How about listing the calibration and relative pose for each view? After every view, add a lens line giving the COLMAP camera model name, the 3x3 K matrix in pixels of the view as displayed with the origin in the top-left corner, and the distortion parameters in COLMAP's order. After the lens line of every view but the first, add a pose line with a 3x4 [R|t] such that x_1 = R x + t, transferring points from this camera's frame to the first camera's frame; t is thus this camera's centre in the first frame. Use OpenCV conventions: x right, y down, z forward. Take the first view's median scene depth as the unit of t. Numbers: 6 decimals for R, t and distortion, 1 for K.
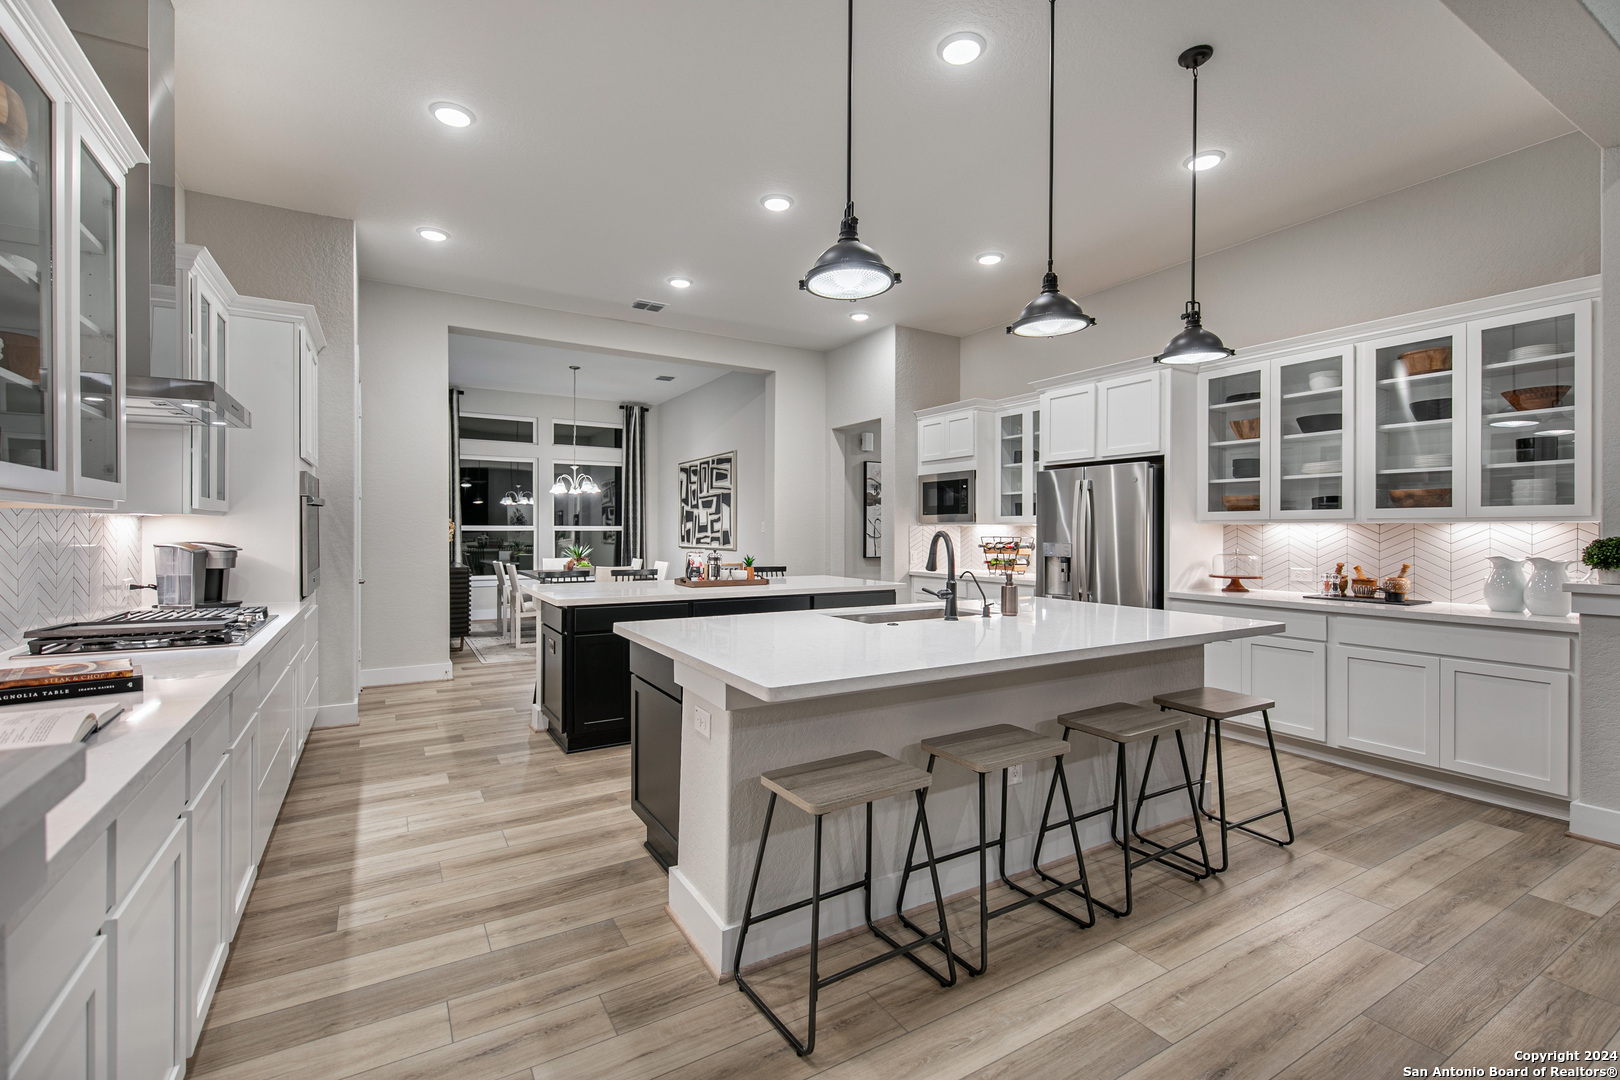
lens RADIAL K [[675.2, 0, 865.7], [0, 675.2, 532.5], [0, 0, 1]] dist [0.007642, -0.000595]
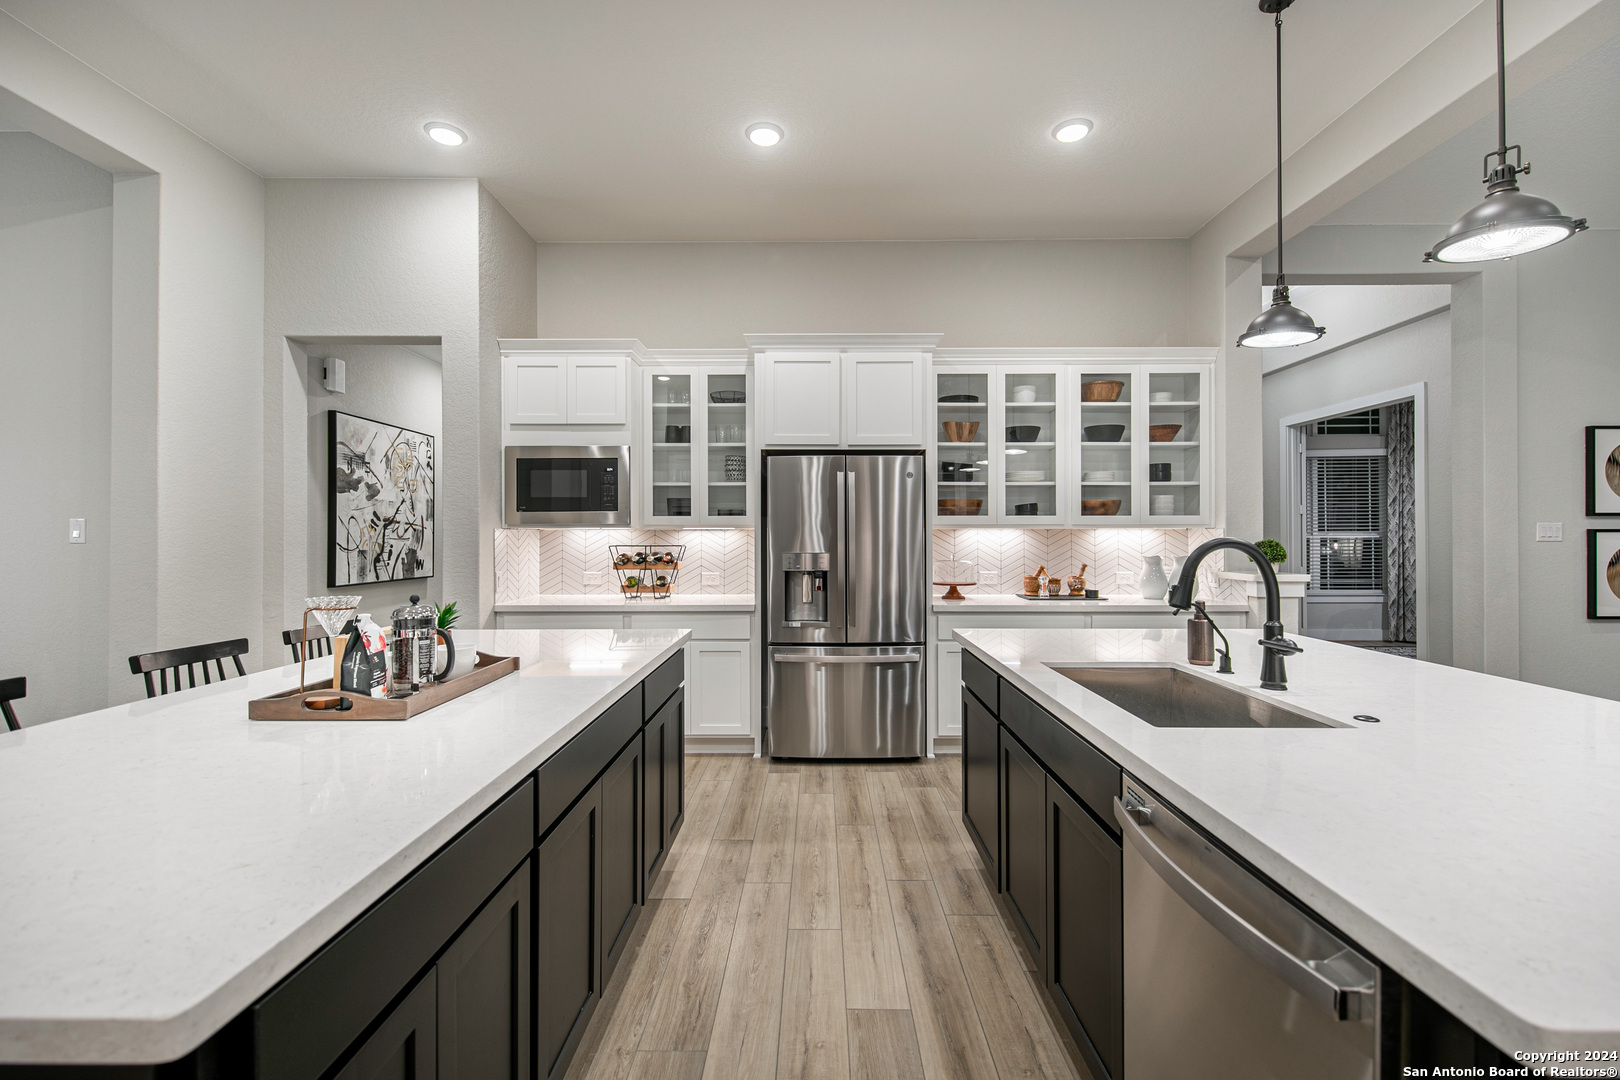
lens RADIAL K [[681.2, 0, 817.5], [0, 681.2, 536.9], [0, 0, 1]] dist [0.009089, -0.002347]
pose [[0.592775, -0.004721, 0.805354, -0.377344], [0.005310, 0.999984, 0.001954, -0.004173], [-0.805350, 0.003118, 0.592791, 0.621965]]
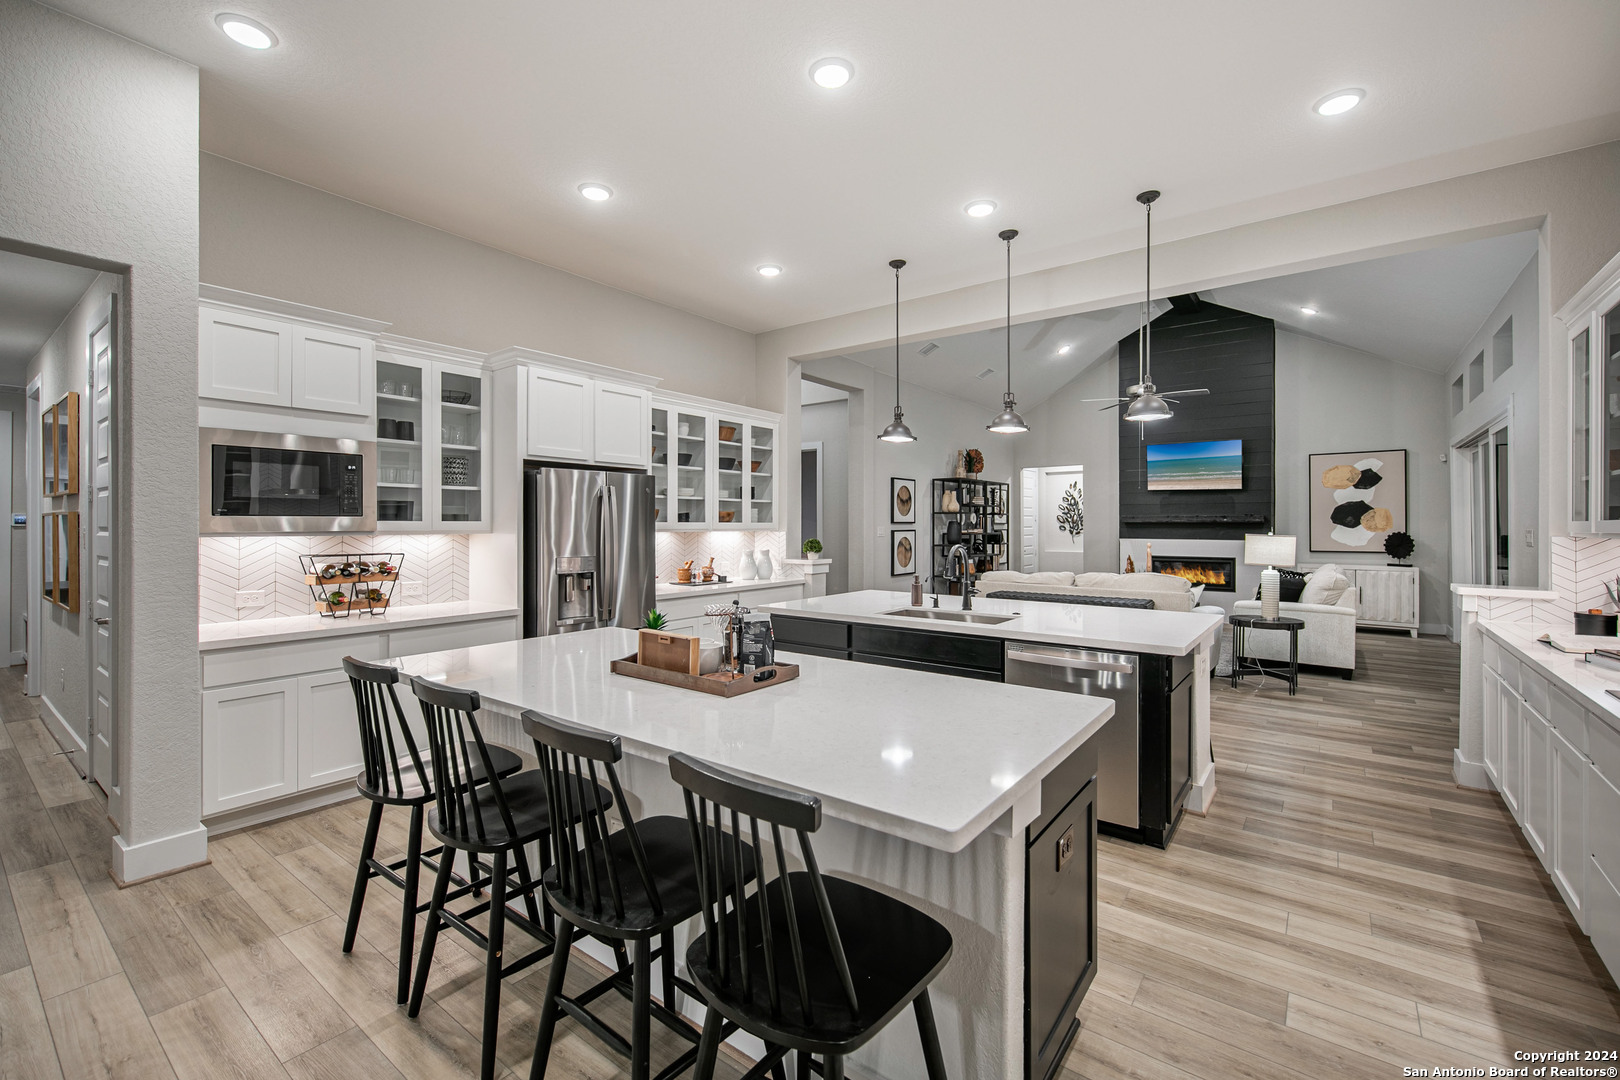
lens RADIAL K [[681.2, 0, 822.6], [0, 681.2, 529.3], [0, 0, 1]] dist [0.009089, -0.002347]
pose [[-0.300688, -0.011724, 0.953651, -0.695512], [-0.001524, 0.999929, 0.011812, -0.031780], [-0.953721, 0.002098, -0.300684, 1.076788]]
